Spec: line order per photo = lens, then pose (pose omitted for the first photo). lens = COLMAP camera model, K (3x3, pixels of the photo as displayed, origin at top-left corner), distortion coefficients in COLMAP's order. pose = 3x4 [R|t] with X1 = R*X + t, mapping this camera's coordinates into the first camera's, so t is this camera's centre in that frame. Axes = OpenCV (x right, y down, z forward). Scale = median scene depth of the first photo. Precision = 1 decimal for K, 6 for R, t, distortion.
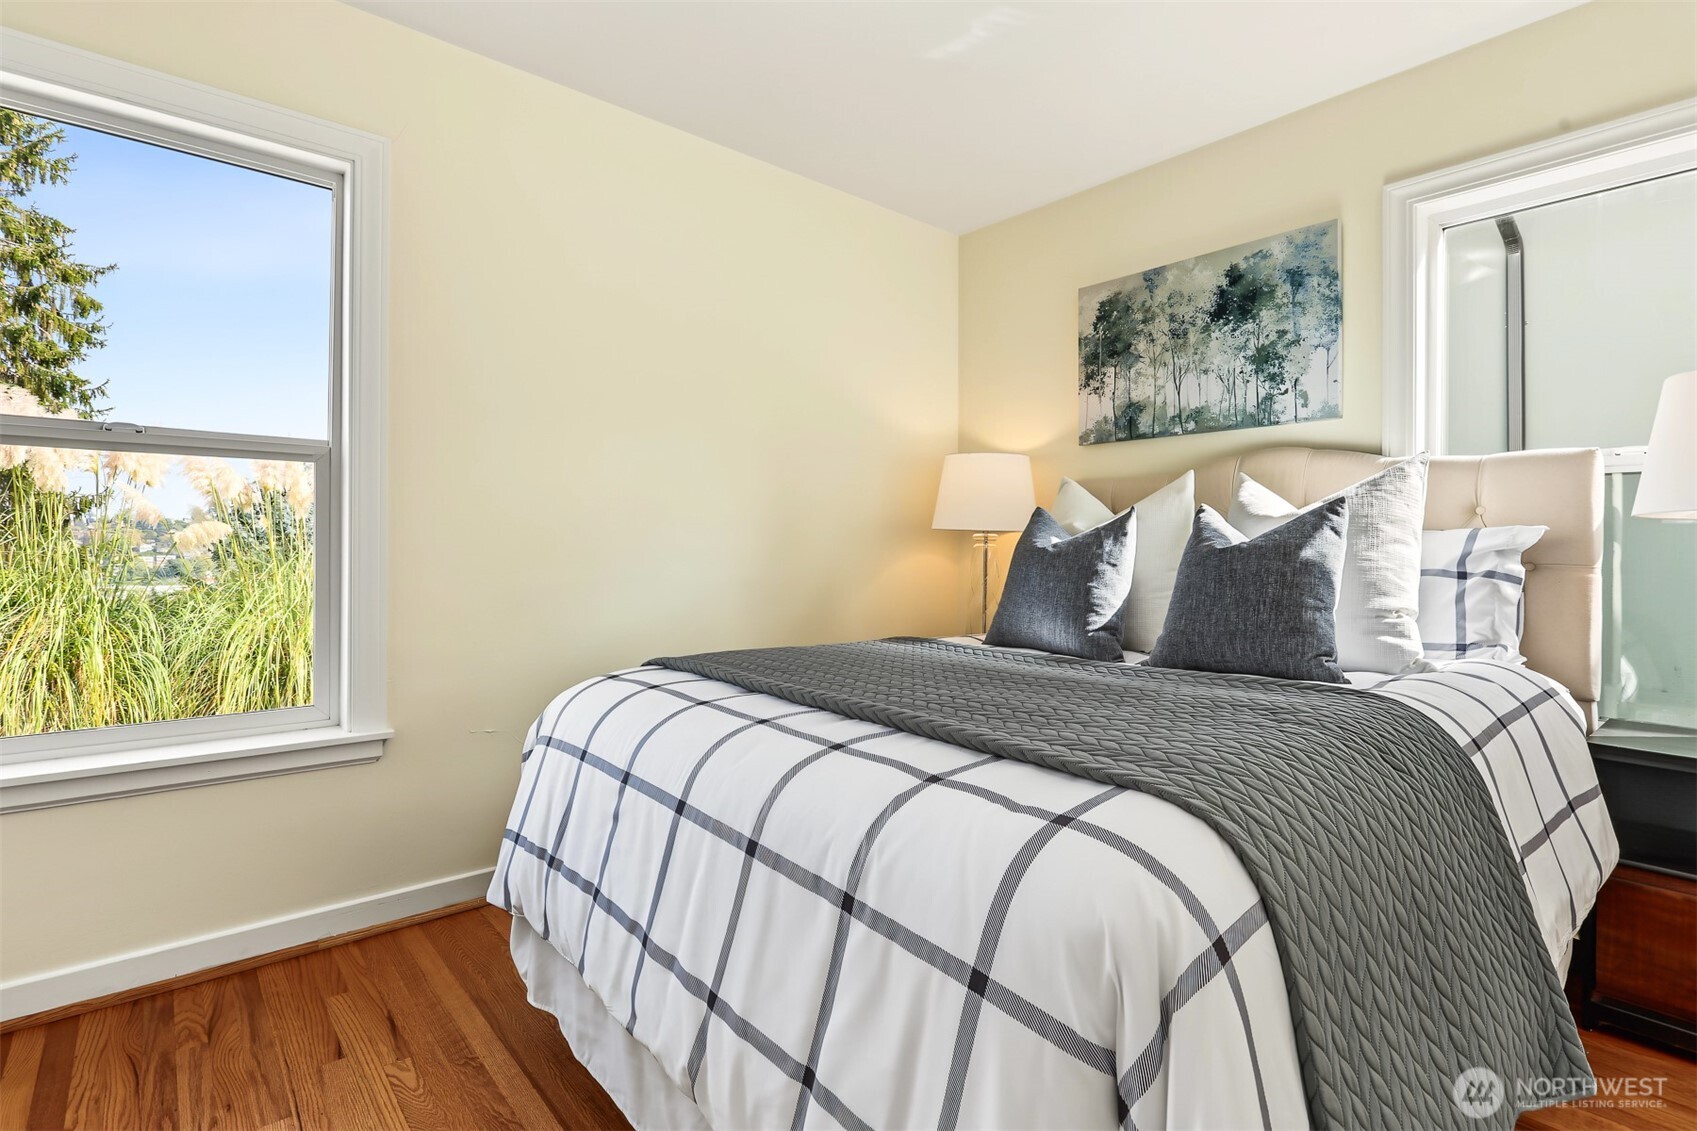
lens RADIAL K [[813.0, 0, 837.5], [0, 813.0, 554.4], [0, 0, 1]] dist [-0.015008, 0.005178]
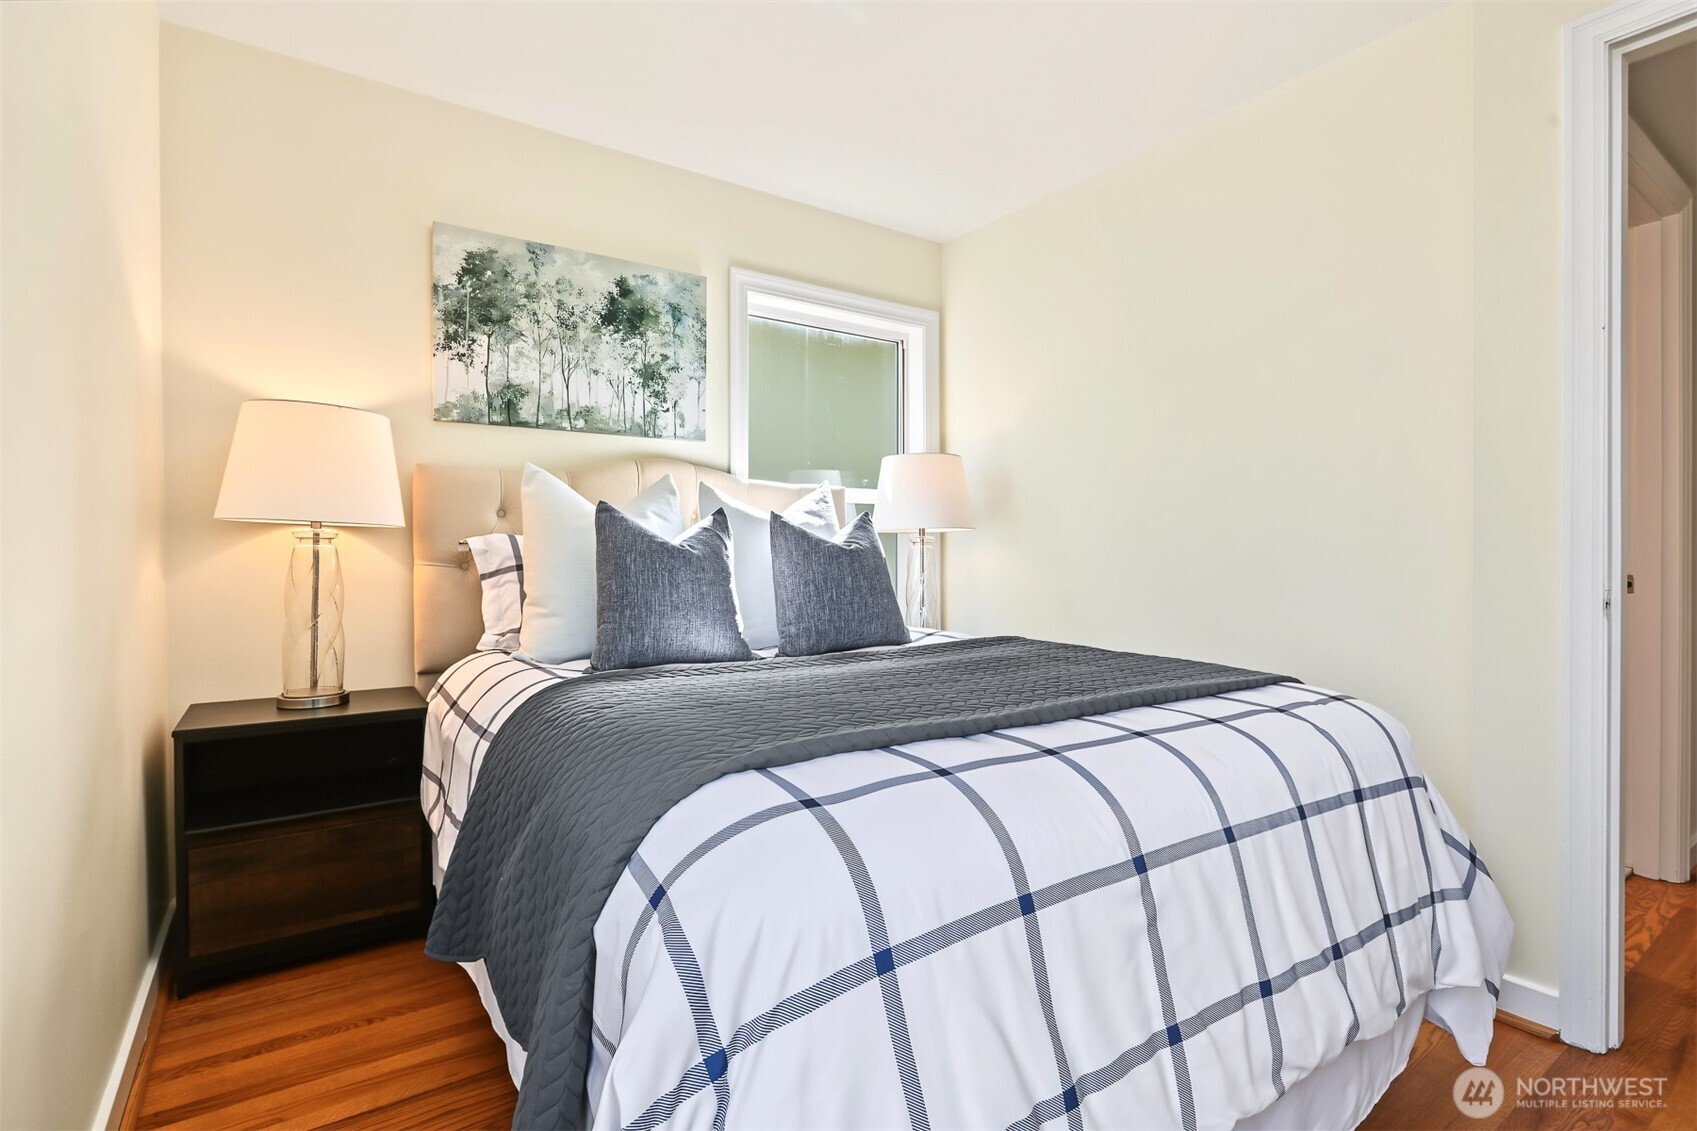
lens RADIAL K [[813.0, 0, 838.7], [0, 813.0, 560.5], [0, 0, 1]] dist [-0.015008, 0.005178]
pose [[0.106790, -0.015983, 0.994153, -0.507369], [0.009780, 0.999839, 0.015024, -0.005988], [-0.994234, 0.008118, 0.106929, 0.594746]]
